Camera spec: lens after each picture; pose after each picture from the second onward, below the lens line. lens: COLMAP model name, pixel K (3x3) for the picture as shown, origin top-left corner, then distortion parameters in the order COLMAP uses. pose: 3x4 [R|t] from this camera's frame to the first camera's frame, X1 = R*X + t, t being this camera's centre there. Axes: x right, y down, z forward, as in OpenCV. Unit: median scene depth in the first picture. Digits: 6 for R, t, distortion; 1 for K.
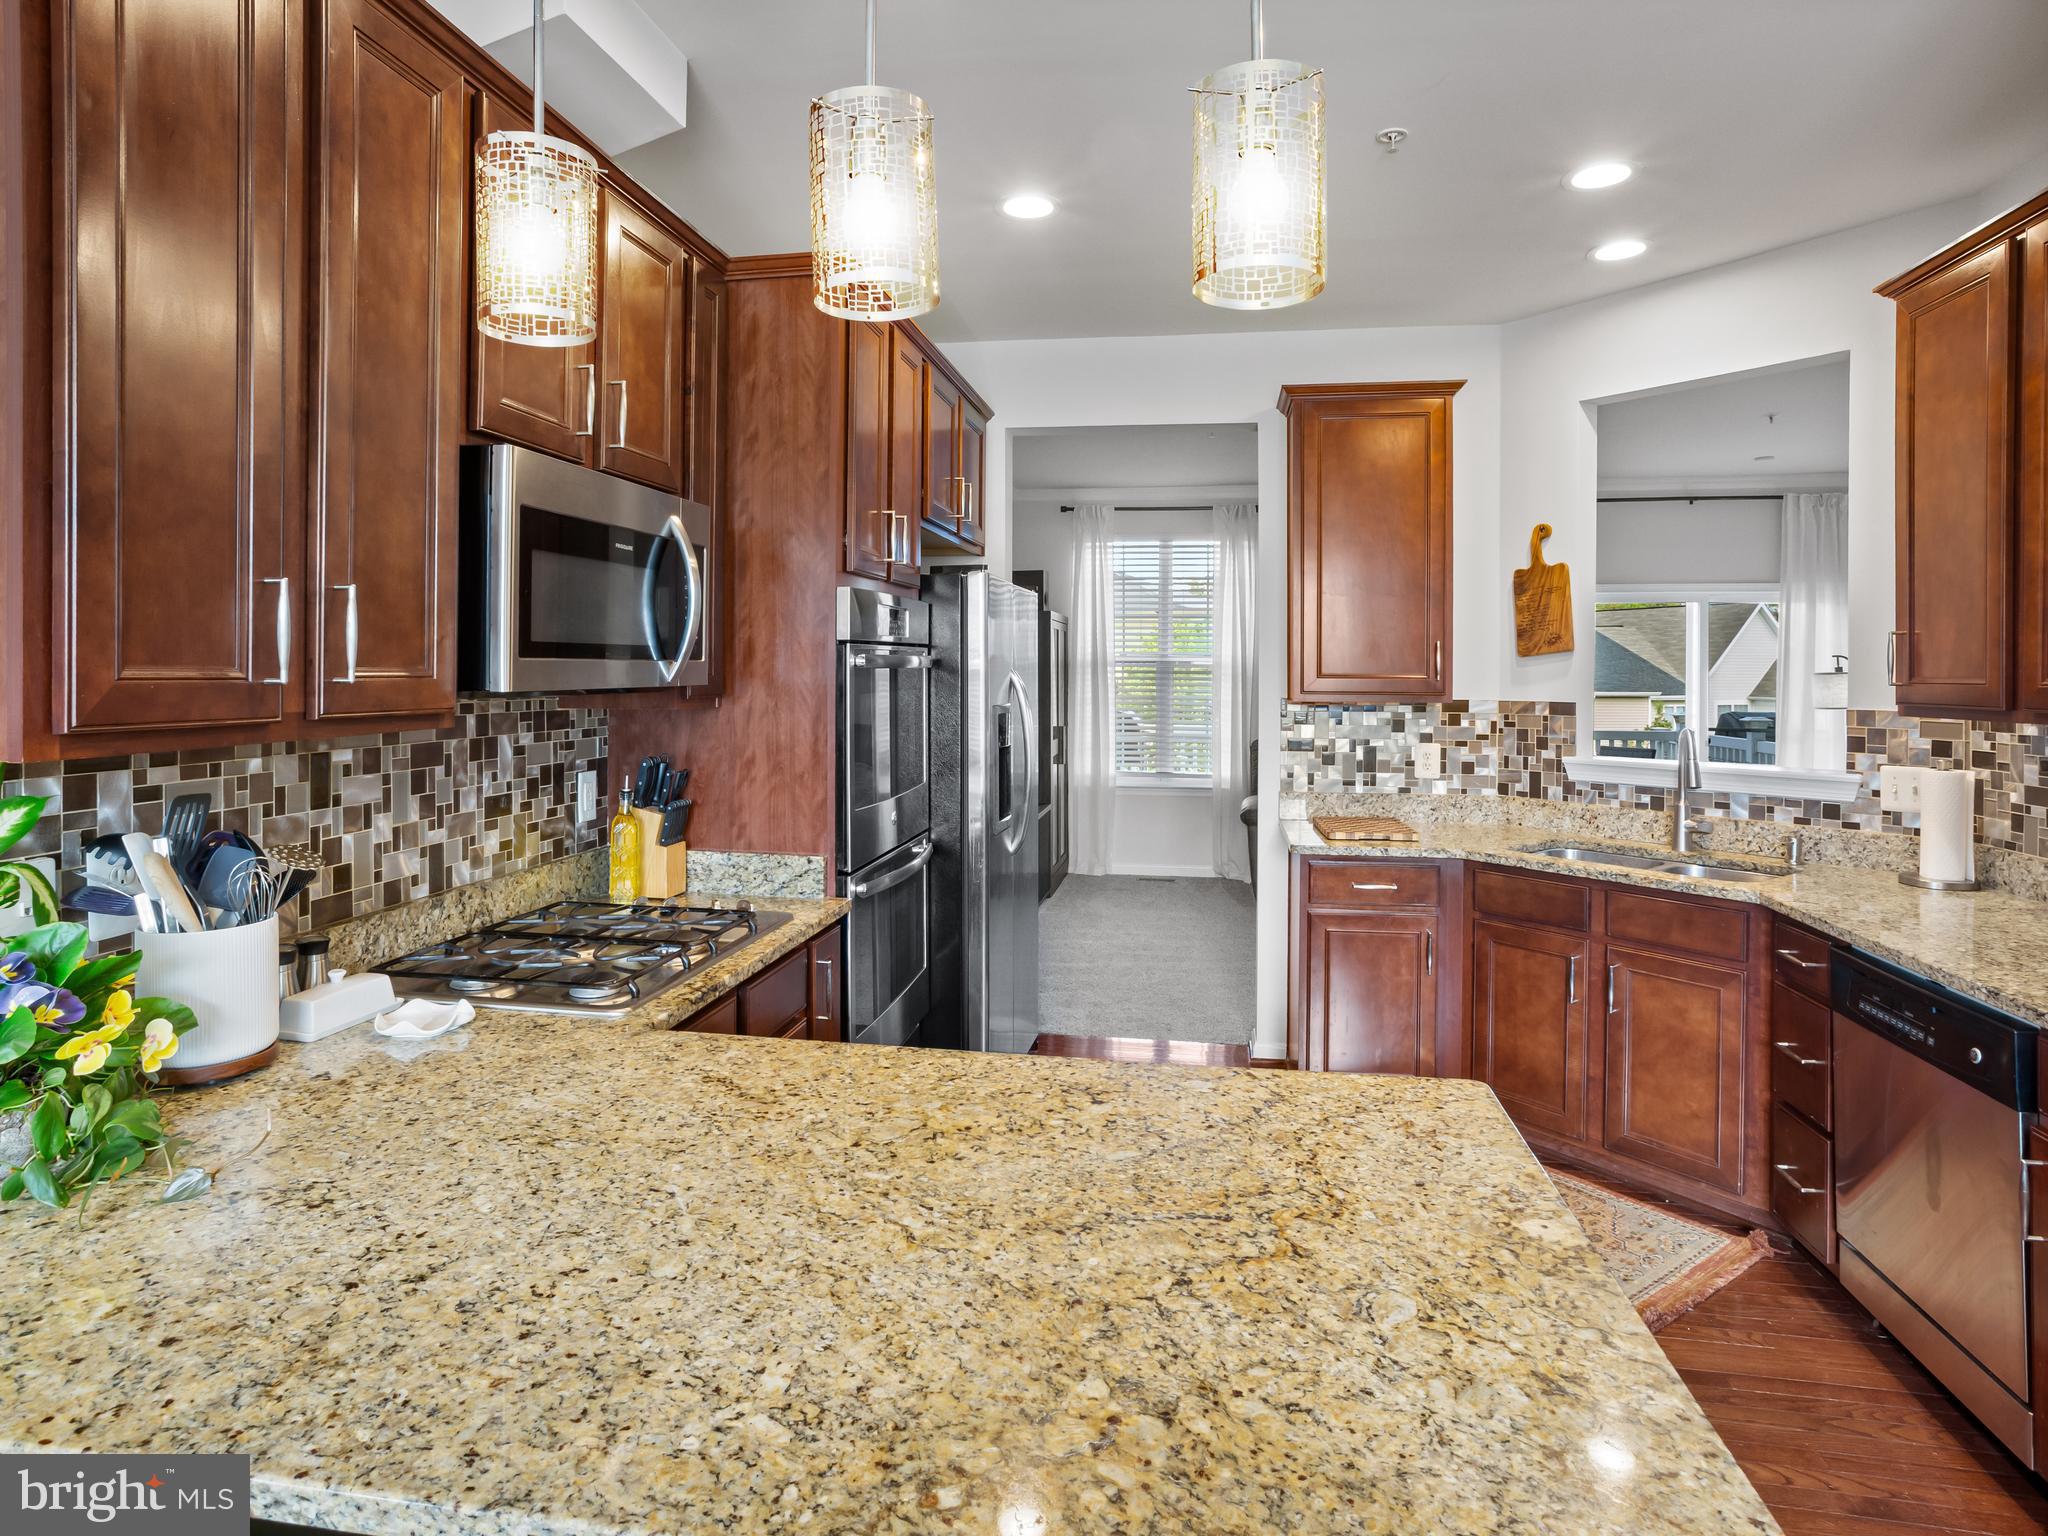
lens RADIAL K [[1156.9, 0, 1020.1], [0, 1156.9, 665.5], [0, 0, 1]] dist [-0.045864, 0.025825]
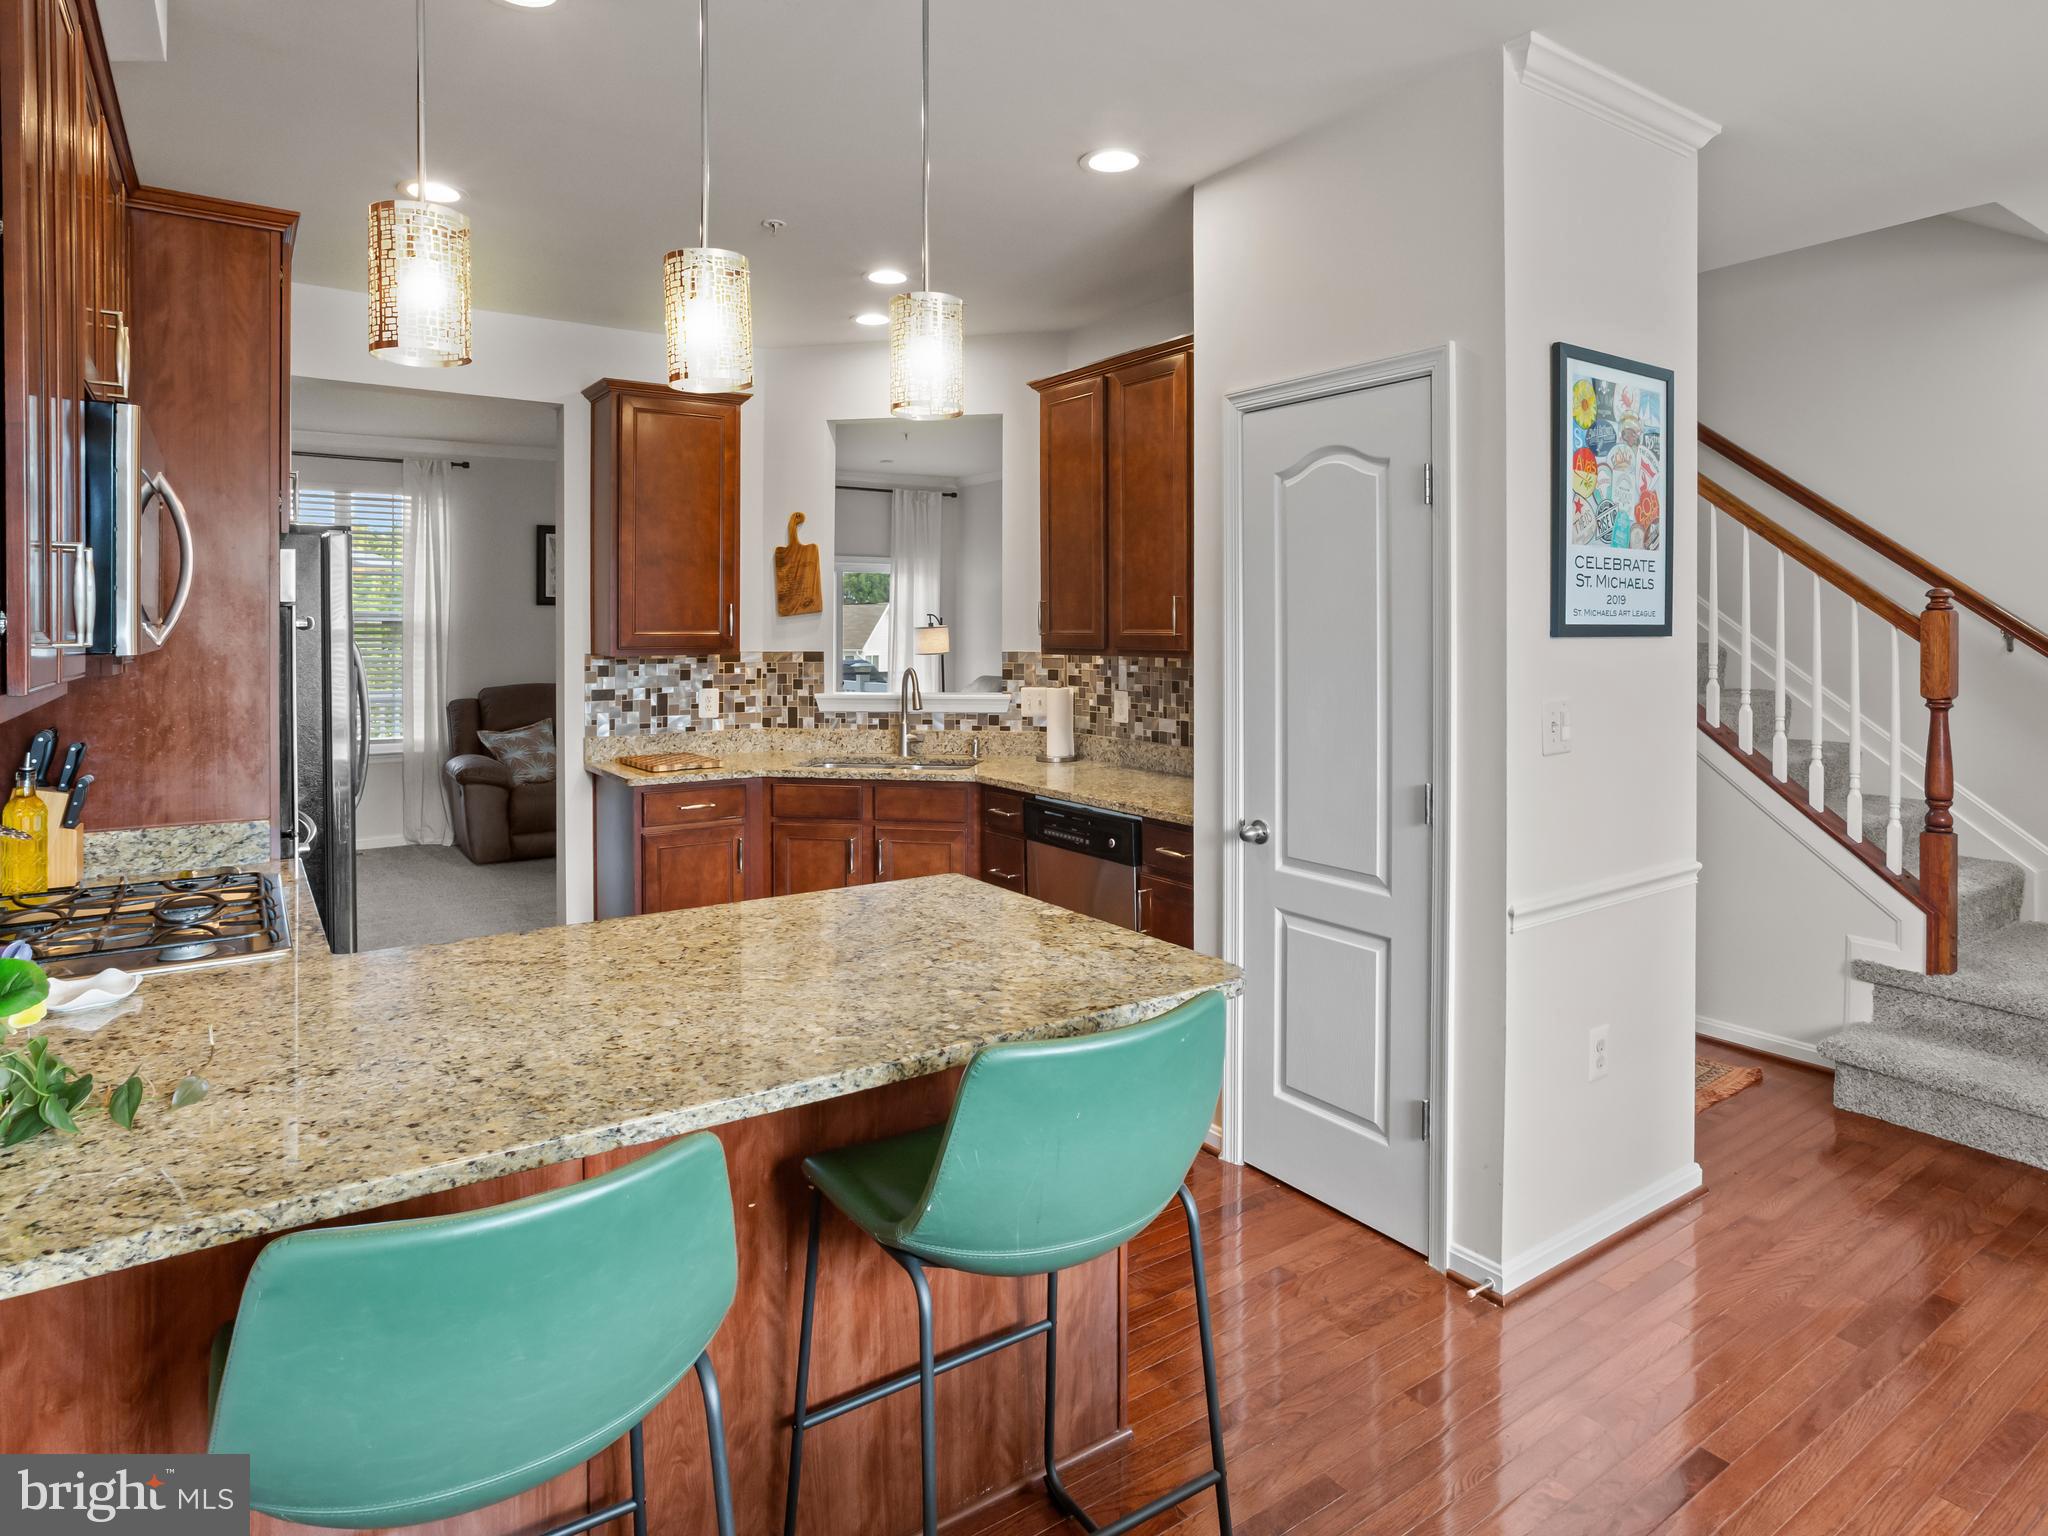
lens RADIAL K [[1184.6, 0, 1031.8], [0, 1184.6, 626.6], [0, 0, 1]] dist [-0.047164, 0.039497]
pose [[0.715234, -0.006579, 0.698855, -0.287795], [0.004603, 0.999978, 0.004703, -0.001358], [-0.698870, -0.000147, 0.715248, -0.125754]]
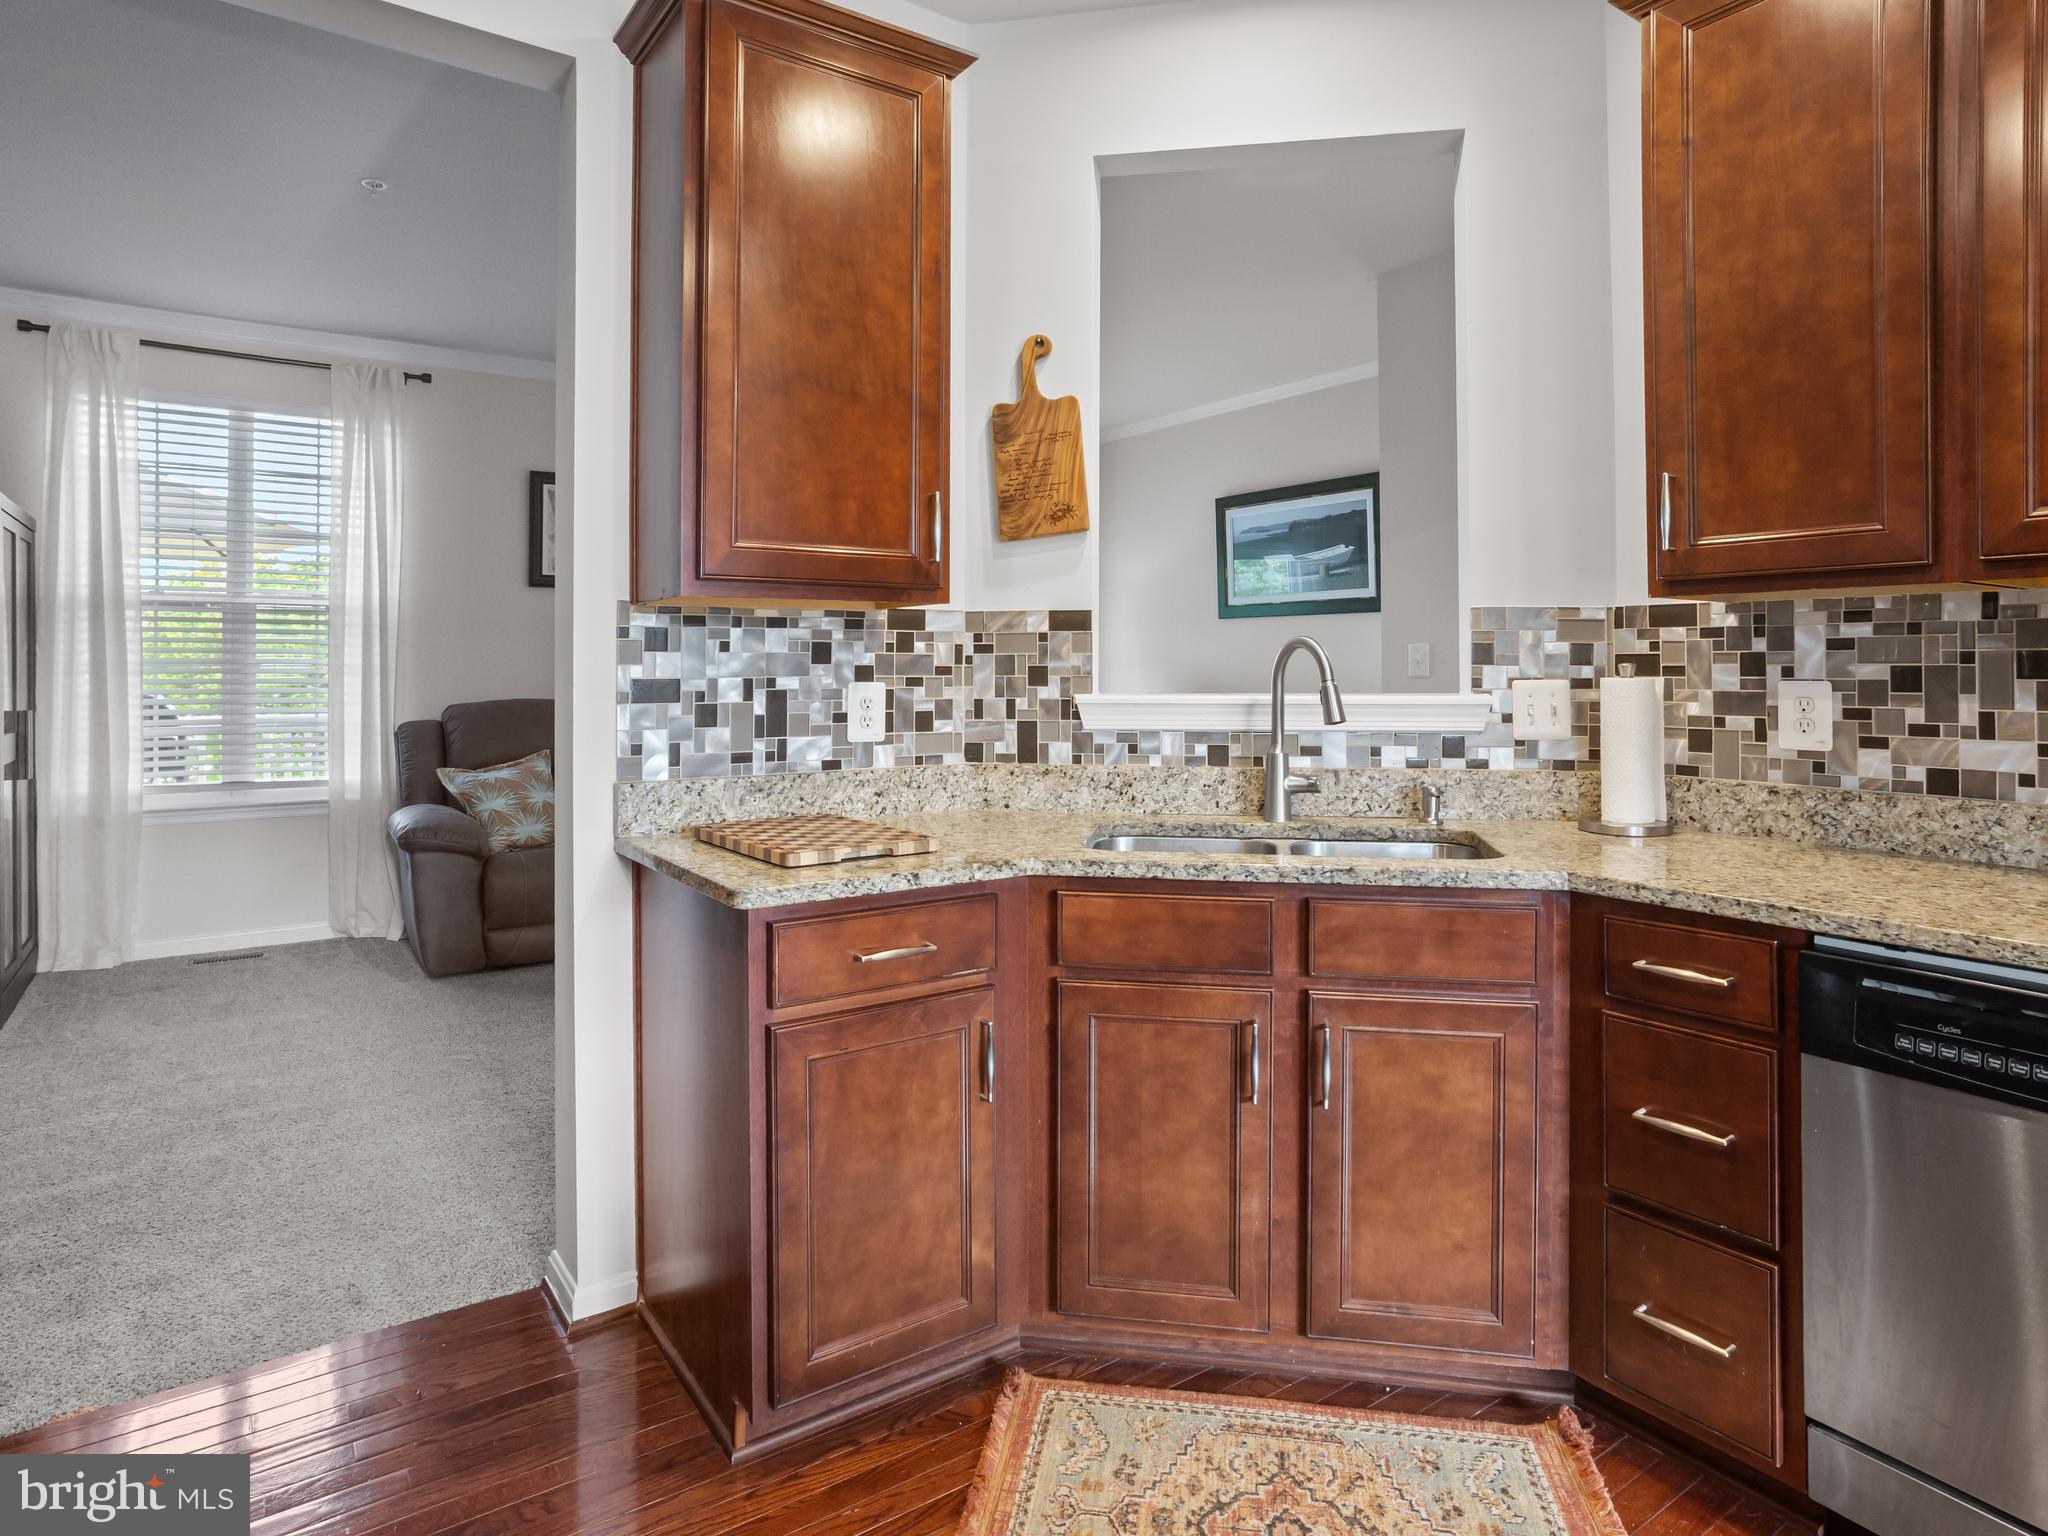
lens RADIAL K [[1156.9, 0, 1020.1], [0, 1156.9, 665.5], [0, 0, 1]] dist [-0.045864, 0.025825]
pose [[0.716393, -0.003068, 0.697691, -0.001773], [0.002189, 0.999995, 0.002150, 0.062983], [-0.697694, -0.000013, 0.716396, 0.567829]]
